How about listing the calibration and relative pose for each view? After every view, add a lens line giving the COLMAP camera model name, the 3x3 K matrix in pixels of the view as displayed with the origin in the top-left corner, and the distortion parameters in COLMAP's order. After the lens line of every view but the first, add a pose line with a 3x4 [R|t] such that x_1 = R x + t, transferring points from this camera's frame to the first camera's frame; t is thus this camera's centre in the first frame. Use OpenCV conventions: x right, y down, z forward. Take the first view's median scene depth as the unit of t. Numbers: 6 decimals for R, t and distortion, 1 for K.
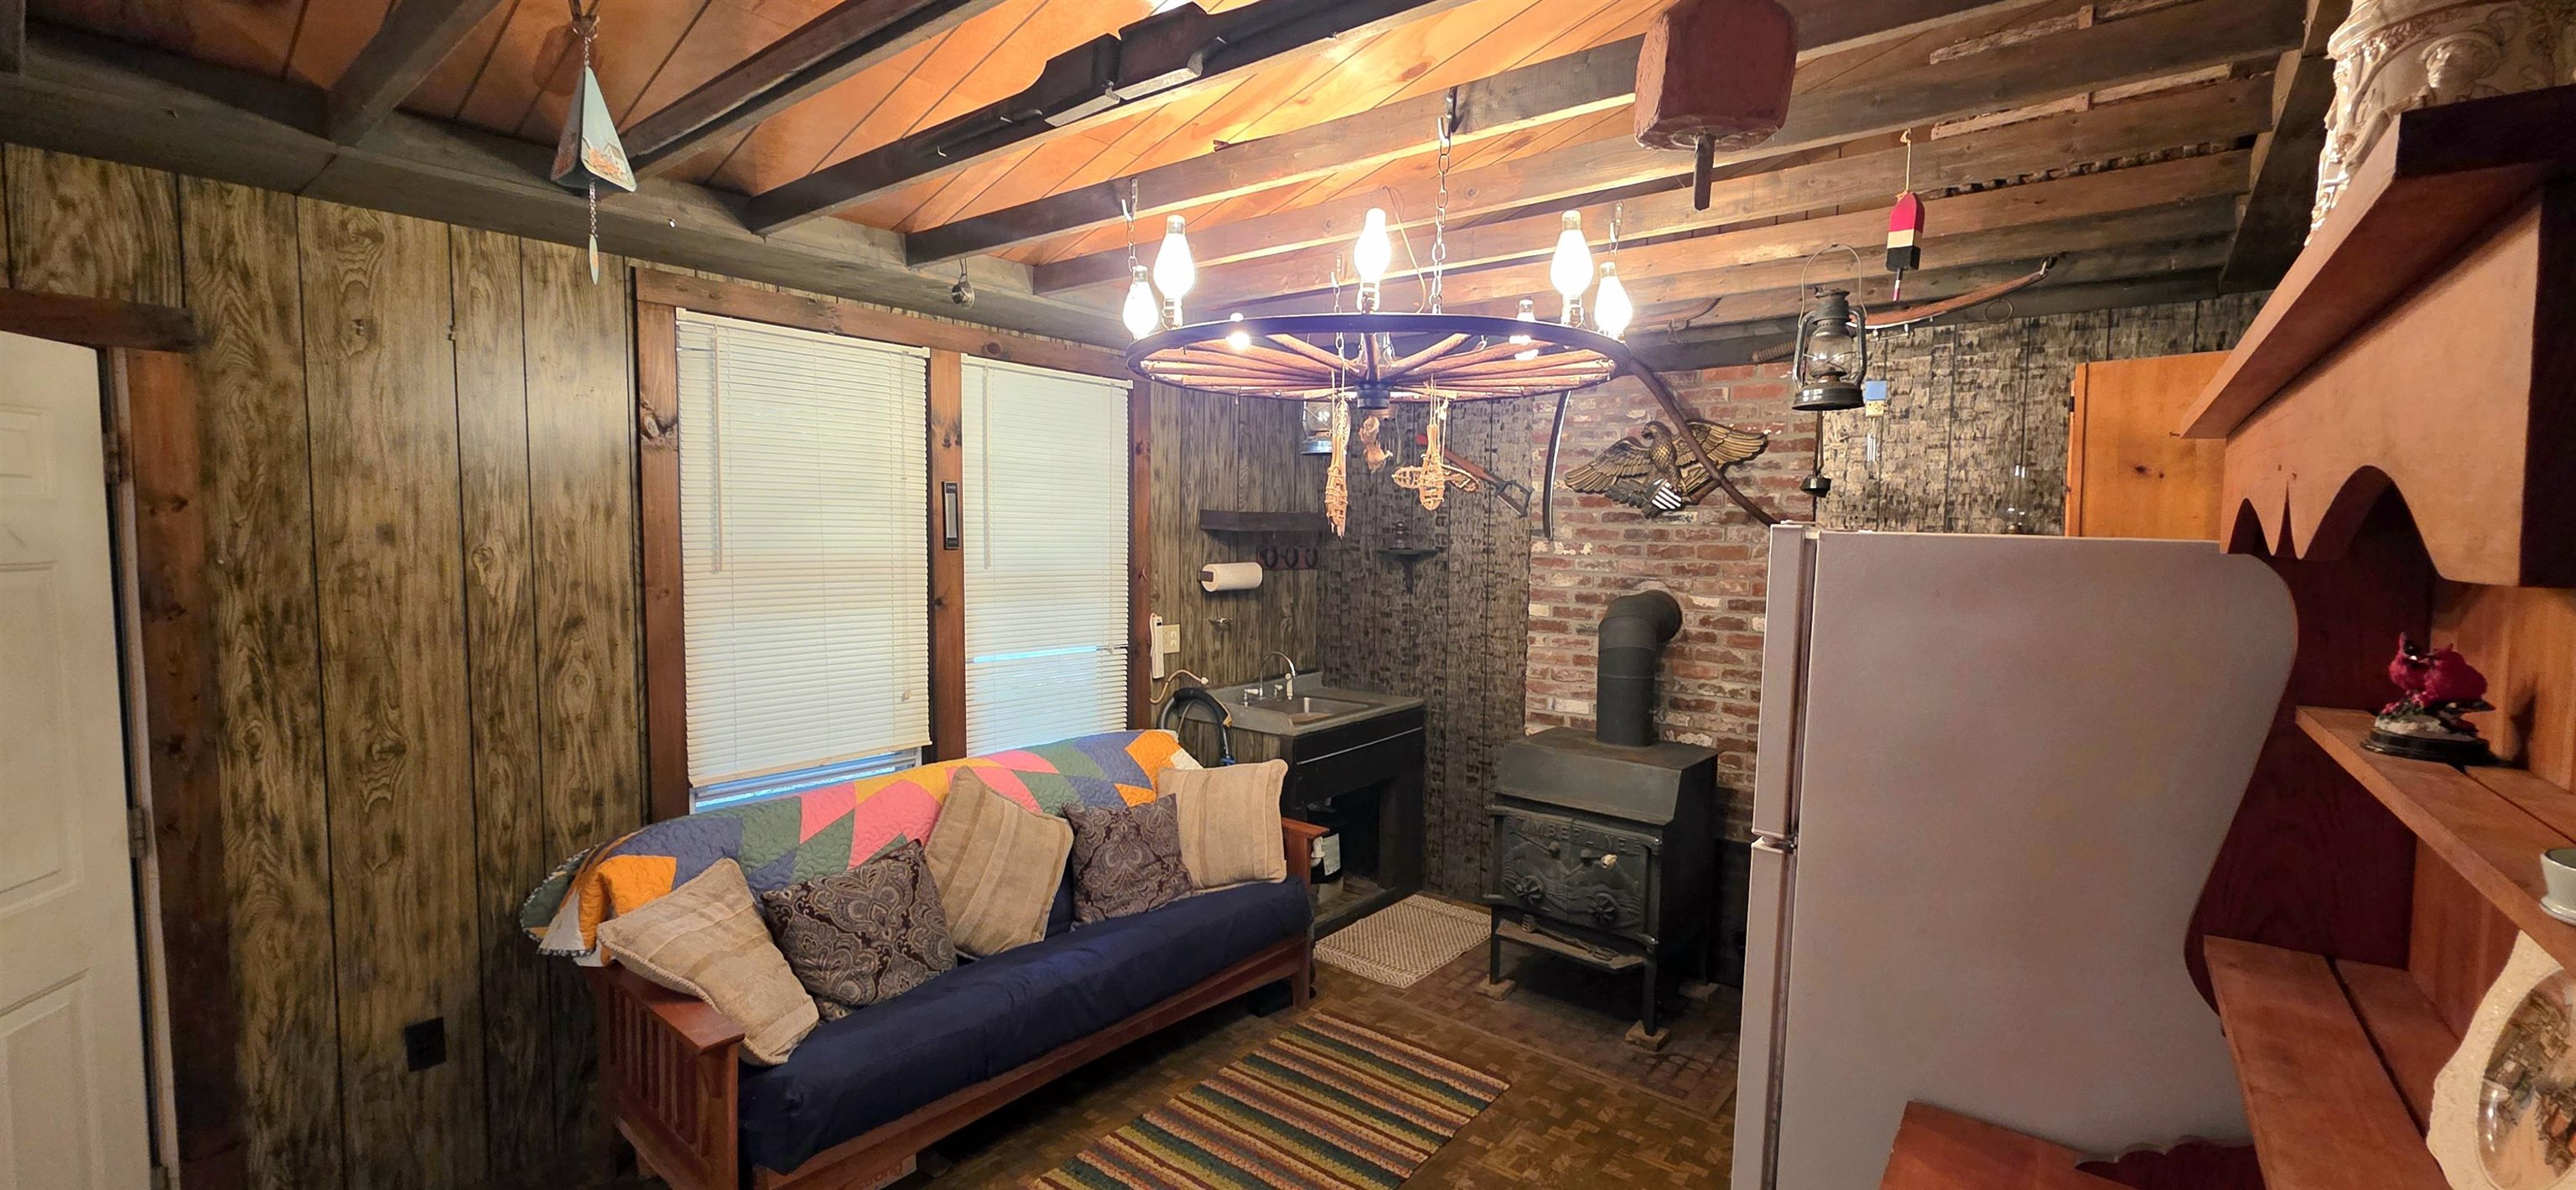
lens RADIAL K [[1027.6, 0, 1306.3], [0, 1027.6, 597.8], [0, 0, 1]] dist [0.002044, -0.000255]
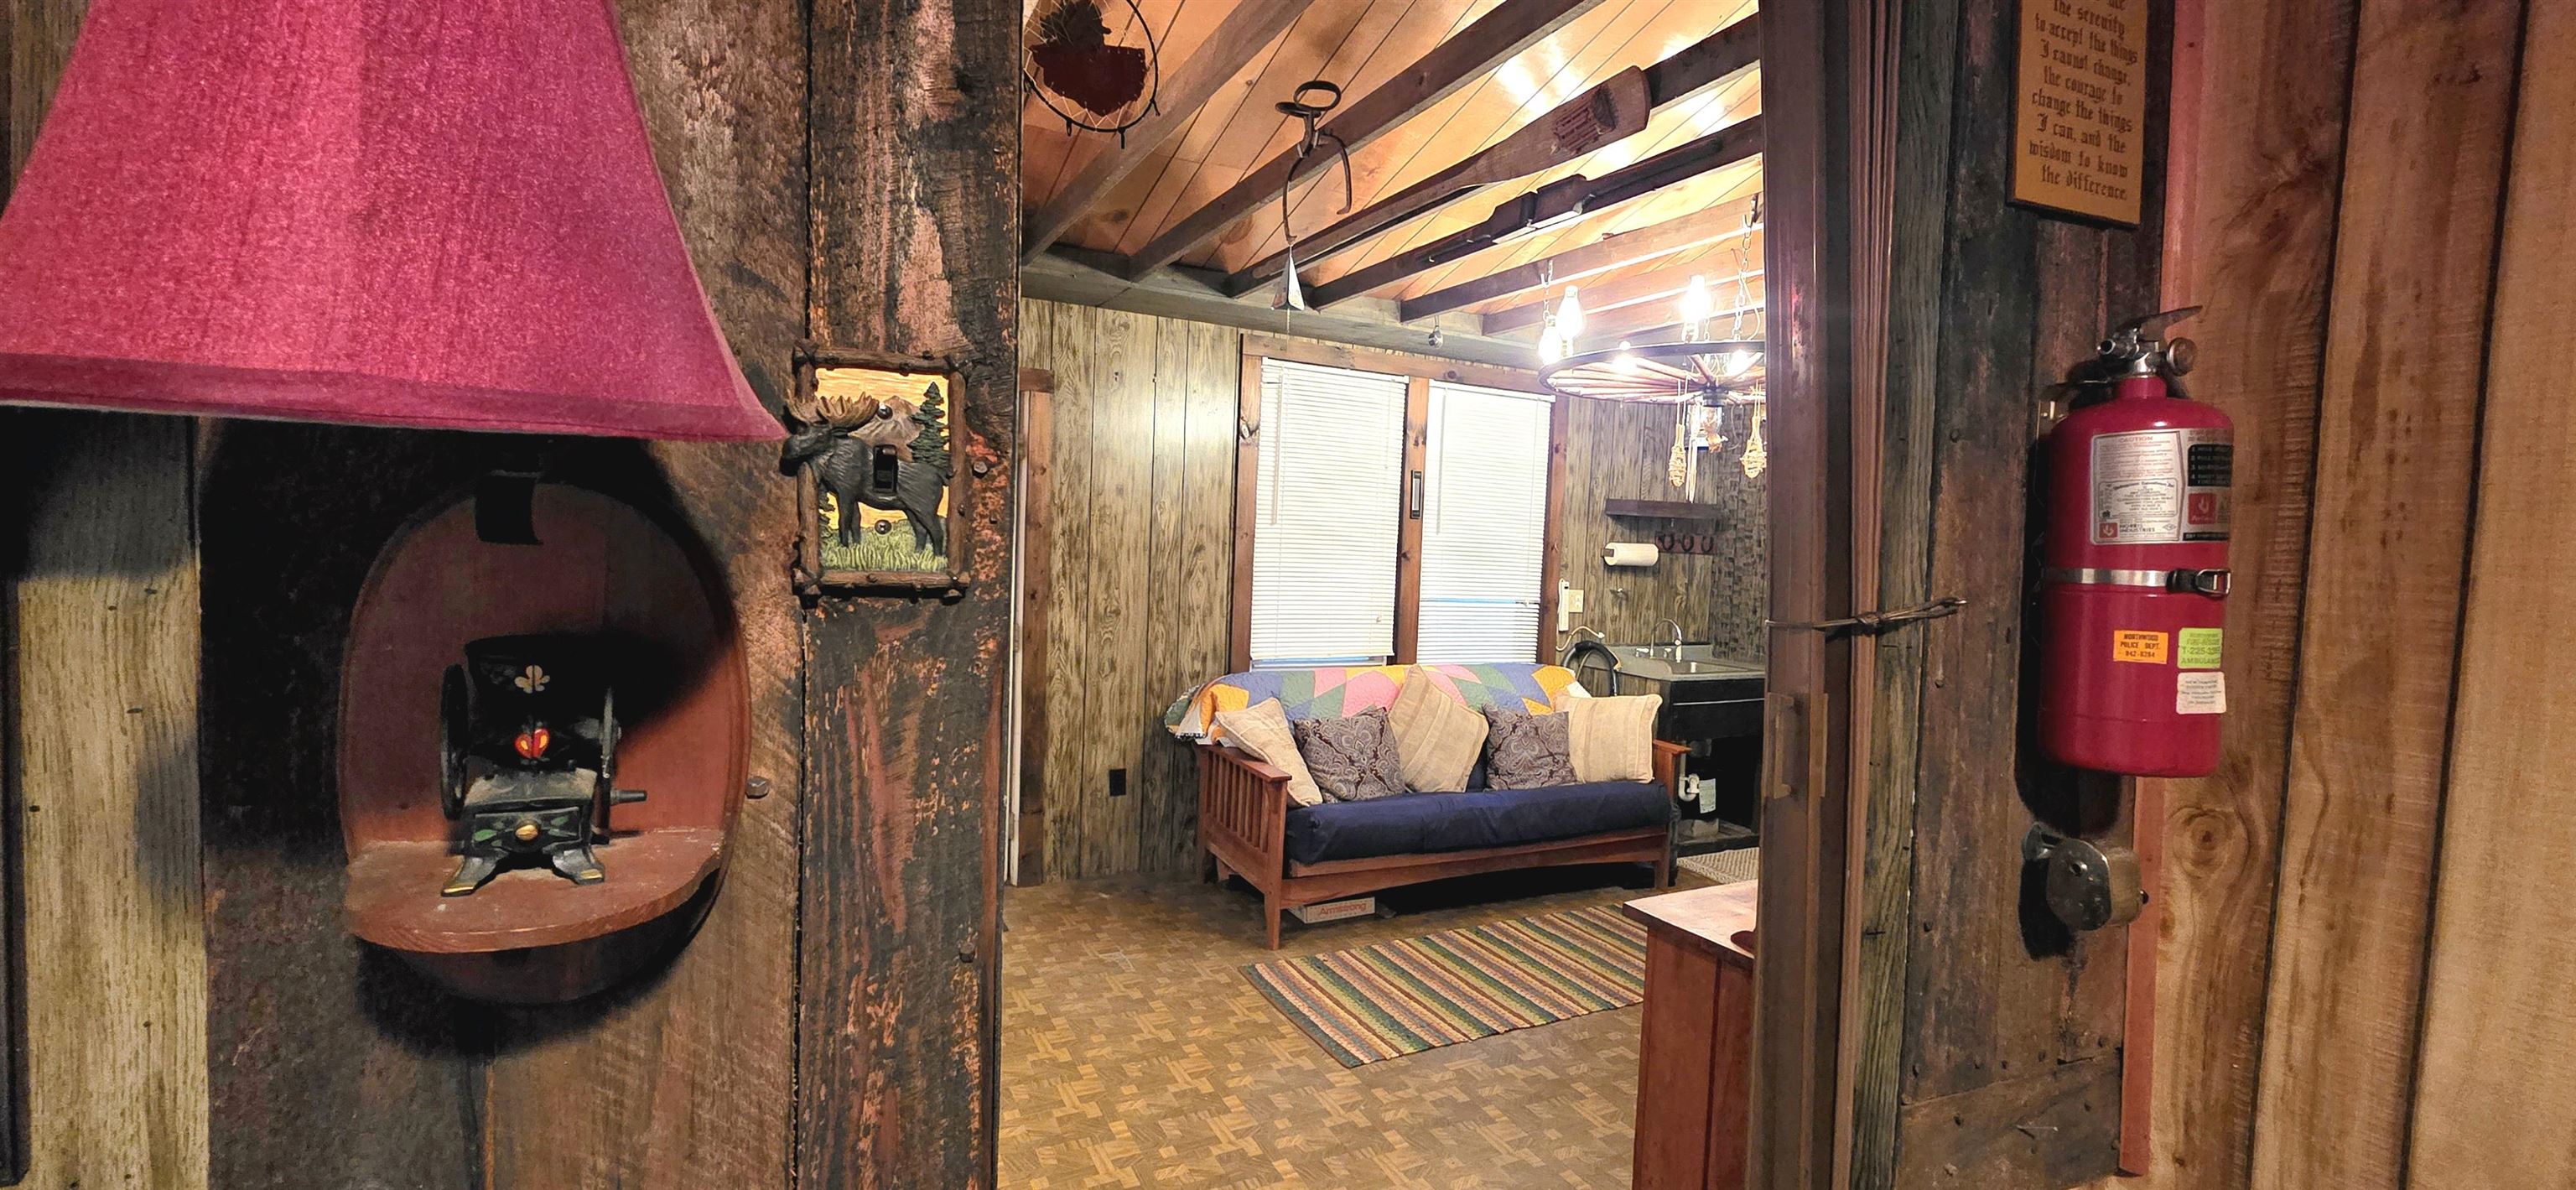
lens RADIAL K [[1027.6, 0, 1306.3], [0, 1027.6, 597.8], [0, 0, 1]] dist [0.002044, -0.000255]
pose [[0.912233, 0.049187, -0.406709, 0.112691], [-0.058166, 0.998259, -0.009737, 0.098106], [0.405522, 0.032540, 0.913506, -0.399818]]
